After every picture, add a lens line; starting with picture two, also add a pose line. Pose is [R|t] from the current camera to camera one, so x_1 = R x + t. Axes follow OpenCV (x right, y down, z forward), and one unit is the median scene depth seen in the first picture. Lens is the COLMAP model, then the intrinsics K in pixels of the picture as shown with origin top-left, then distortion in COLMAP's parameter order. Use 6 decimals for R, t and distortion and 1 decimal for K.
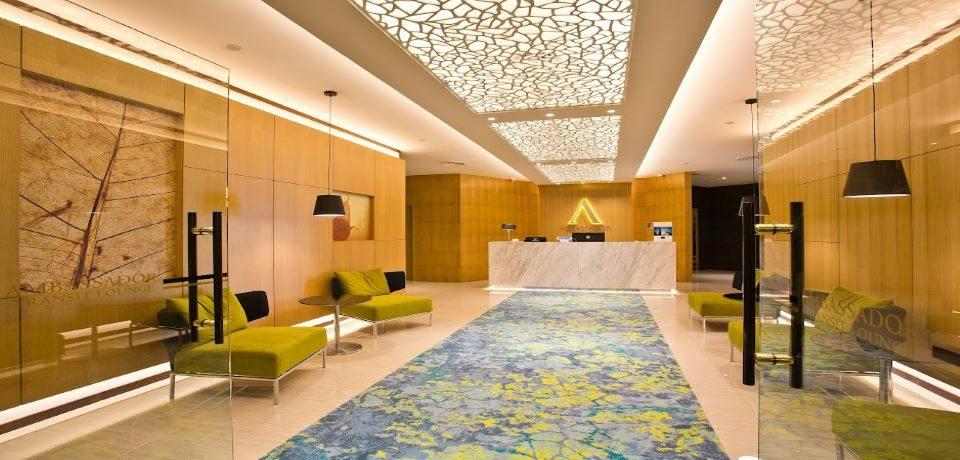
lens RADIAL K [[464.8, 0, 478.3], [0, 464.8, 232.1], [0, 0, 1]] dist [-0.007077, -0.000208]
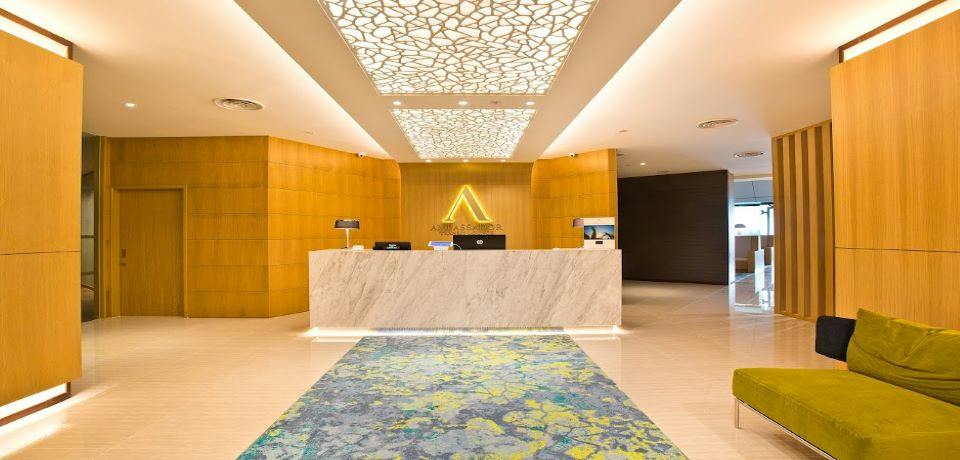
lens RADIAL K [[464.8, 0, 476.9], [0, 464.8, 231.7], [0, 0, 1]] dist [-0.007077, -0.000208]
pose [[0.958673, 0.002796, 0.284495, 0.054537], [-0.000997, 0.999979, -0.006469, 0.001060], [-0.284507, 0.005918, 0.958656, 0.384544]]
